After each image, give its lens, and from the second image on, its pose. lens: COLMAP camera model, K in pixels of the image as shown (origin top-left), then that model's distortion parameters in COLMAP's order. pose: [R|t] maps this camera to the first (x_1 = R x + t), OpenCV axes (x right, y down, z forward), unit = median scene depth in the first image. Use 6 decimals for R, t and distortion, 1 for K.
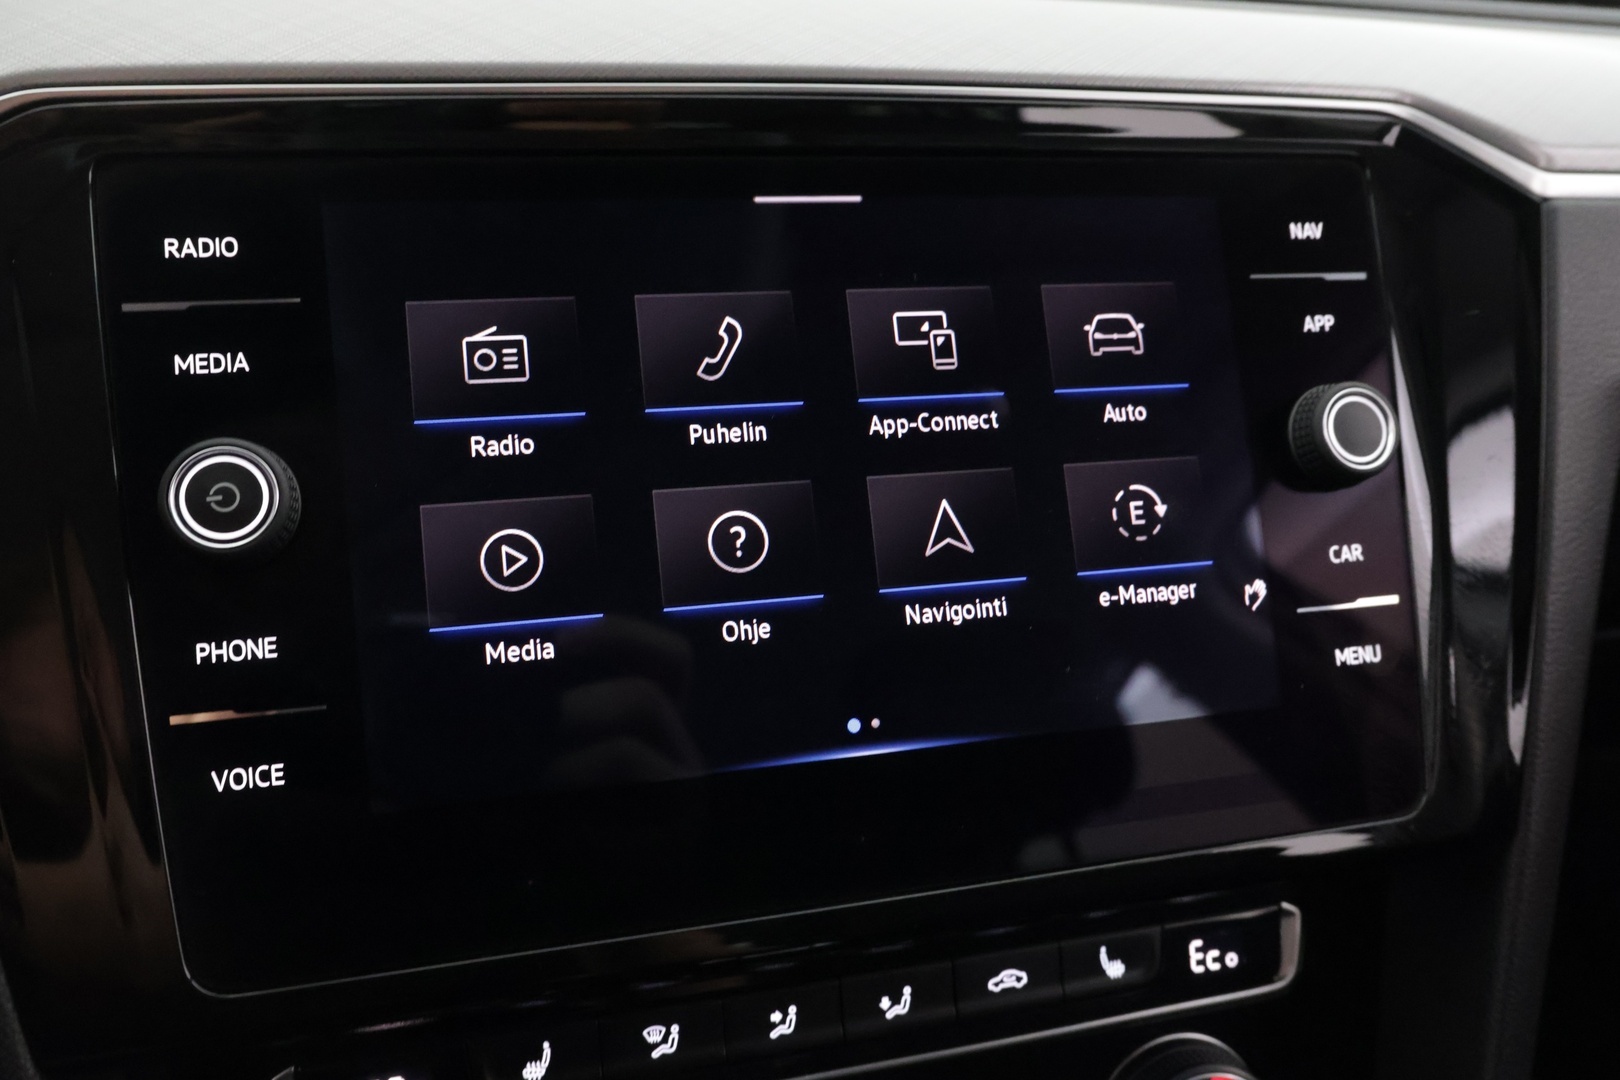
lens RADIAL K [[1339.4, 0, 806.8], [0, 1339.4, 540.1], [0, 0, 1]] dist [-0.037223, 0.032666]
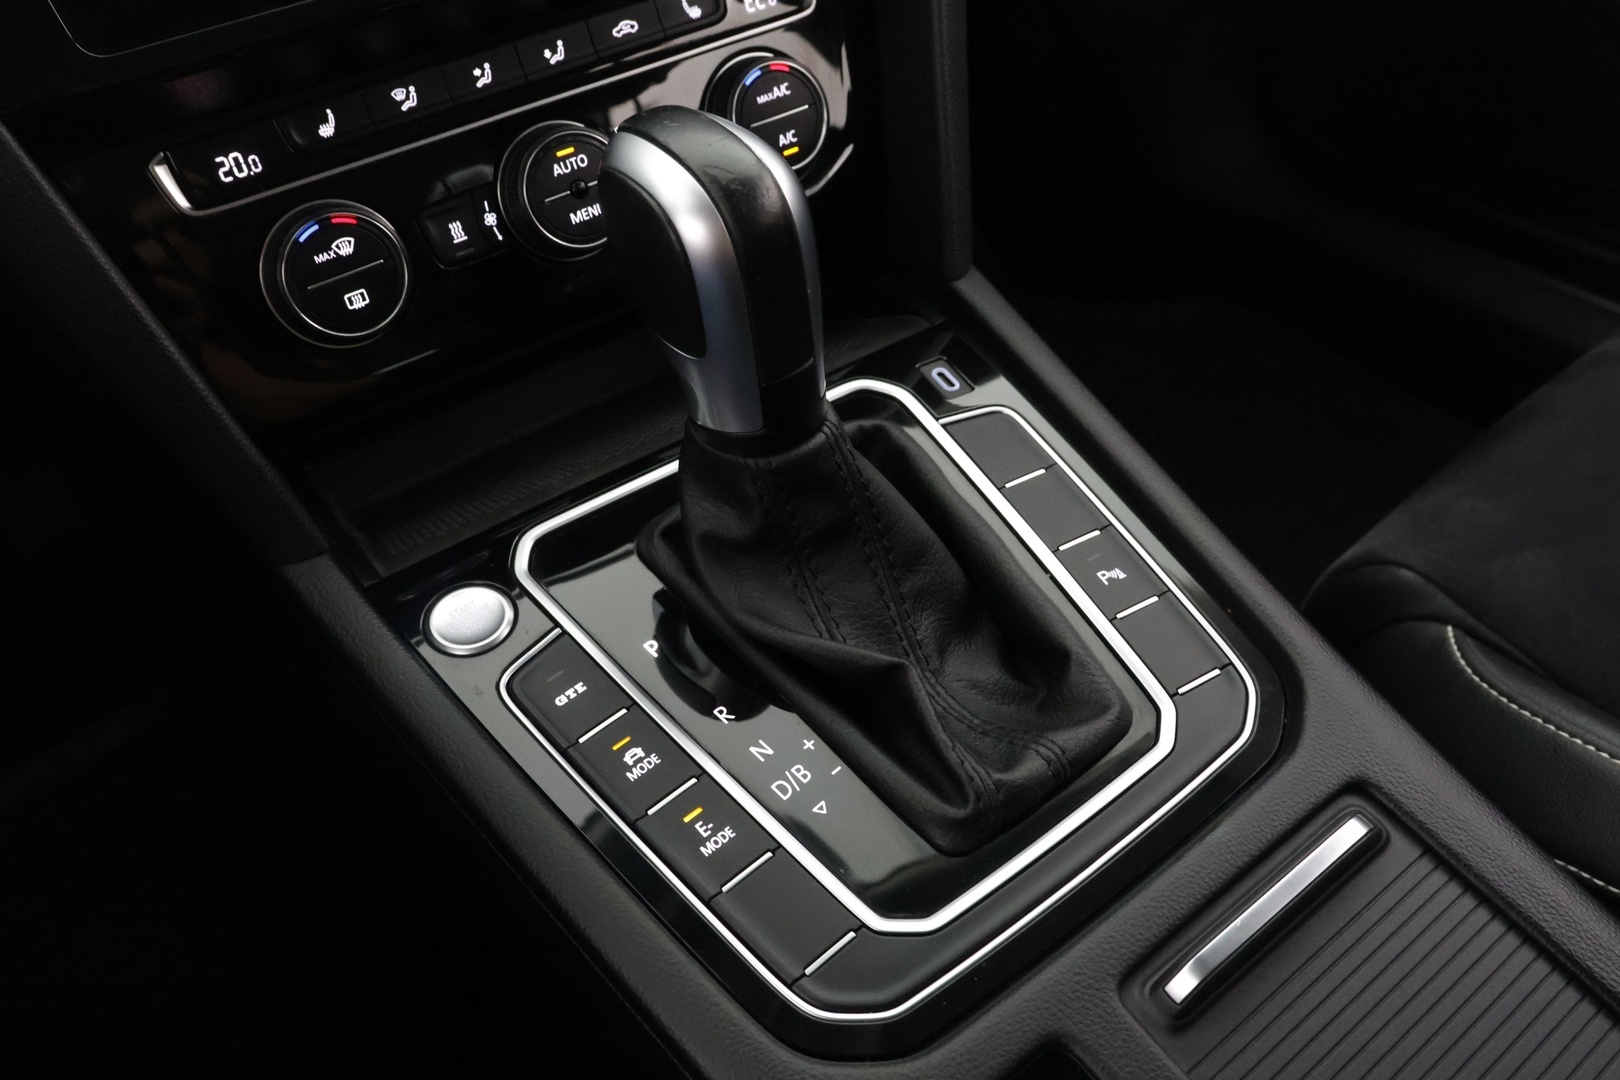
lens RADIAL K [[1339.4, 0, 809.1], [0, 1339.4, 536.2], [0, 0, 1]] dist [-0.037223, 0.032666]
pose [[0.940865, -0.286632, 0.180598, -0.088997], [0.209046, 0.910686, 0.356301, 0.367576], [-0.266595, -0.297477, 0.916752, -0.598114]]
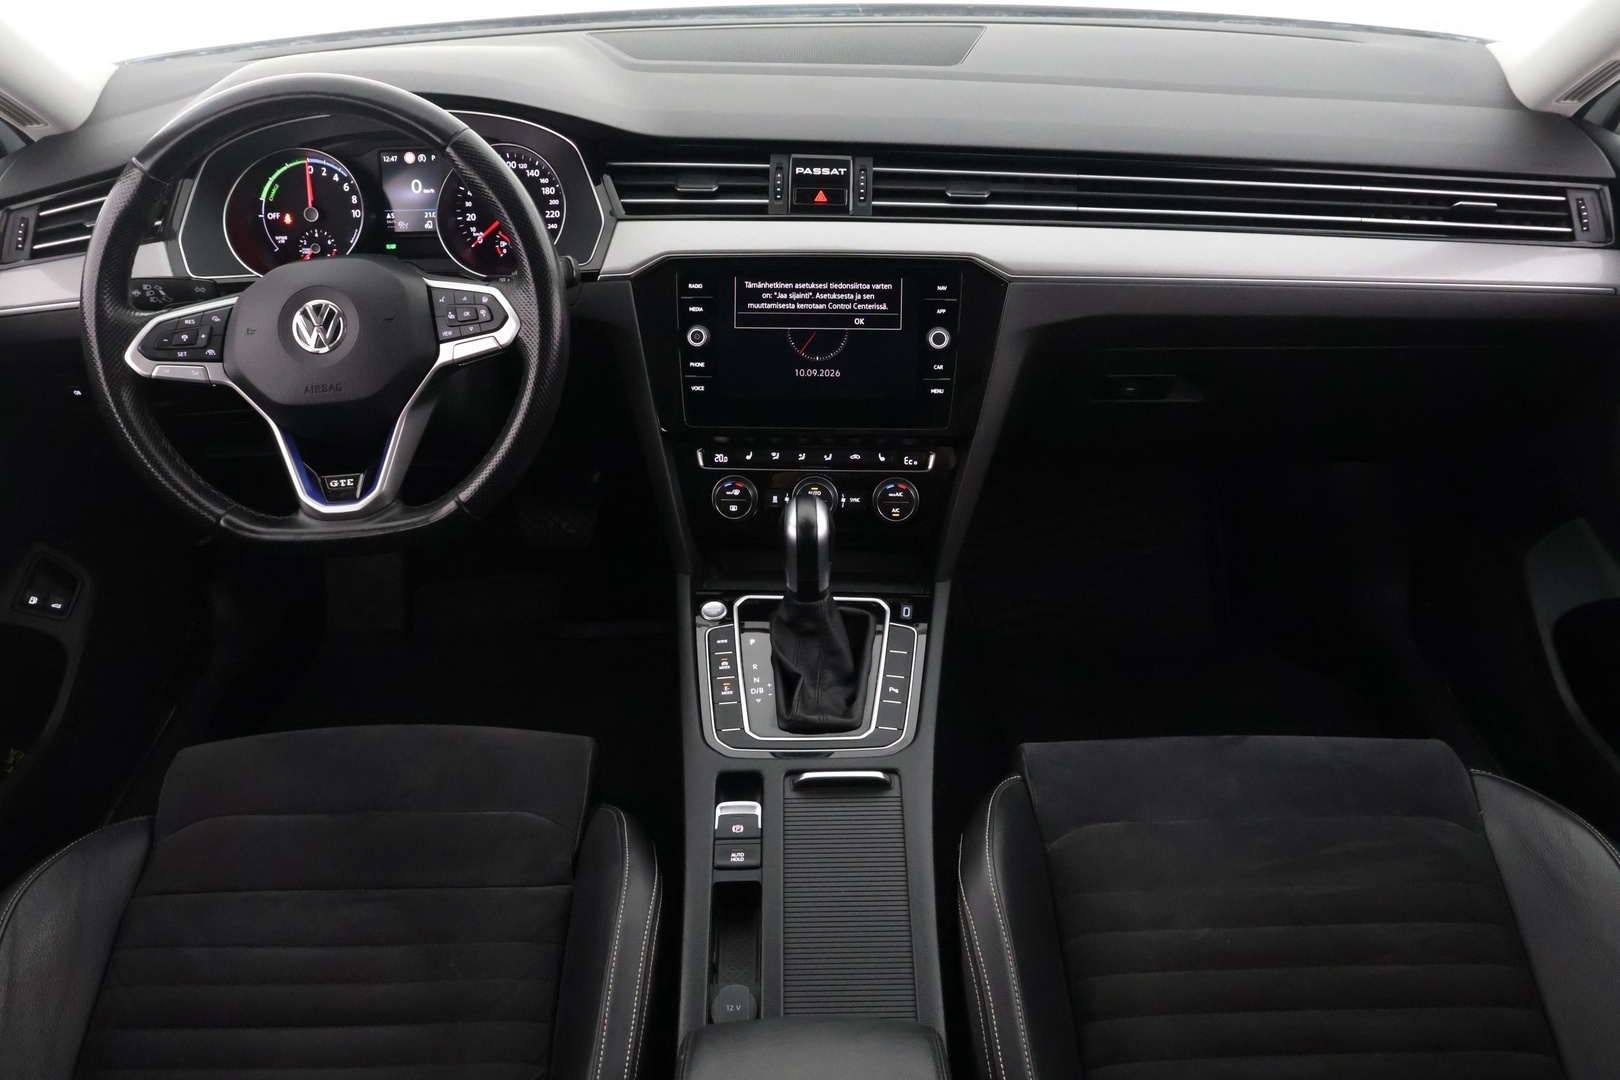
lens RADIAL K [[1339.4, 0, 810.0], [0, 1339.4, 528.0], [0, 0, 1]] dist [-0.037223, 0.032666]
pose [[0.947909, 0.138665, -0.286776, 1.329711], [-0.079047, 0.974517, 0.209925, -0.359144], [0.308578, -0.176321, 0.934714, -3.257133]]
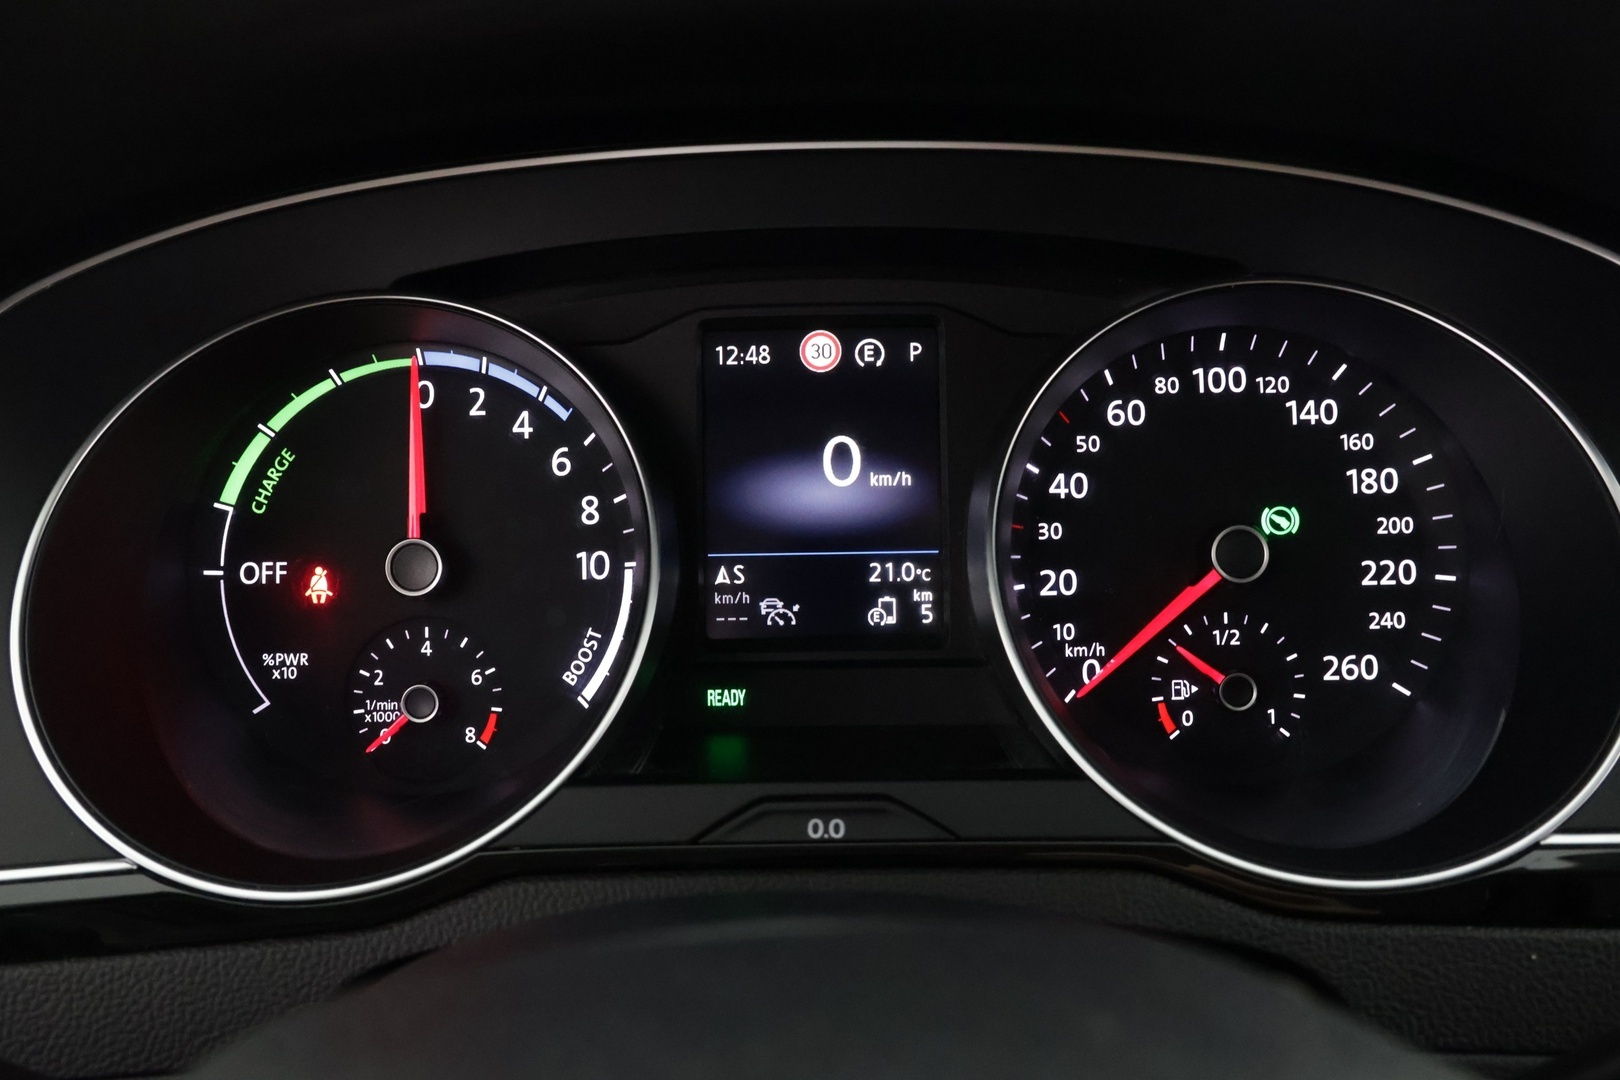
lens RADIAL K [[1339.4, 0, 811.6], [0, 1339.4, 544.5], [0, 0, 1]] dist [-0.037223, 0.032666]
pose [[0.944592, 0.068638, -0.320991, -1.111791], [-0.082508, 0.996145, -0.029793, -0.326665], [0.317709, 0.054627, 0.946613, -0.241010]]
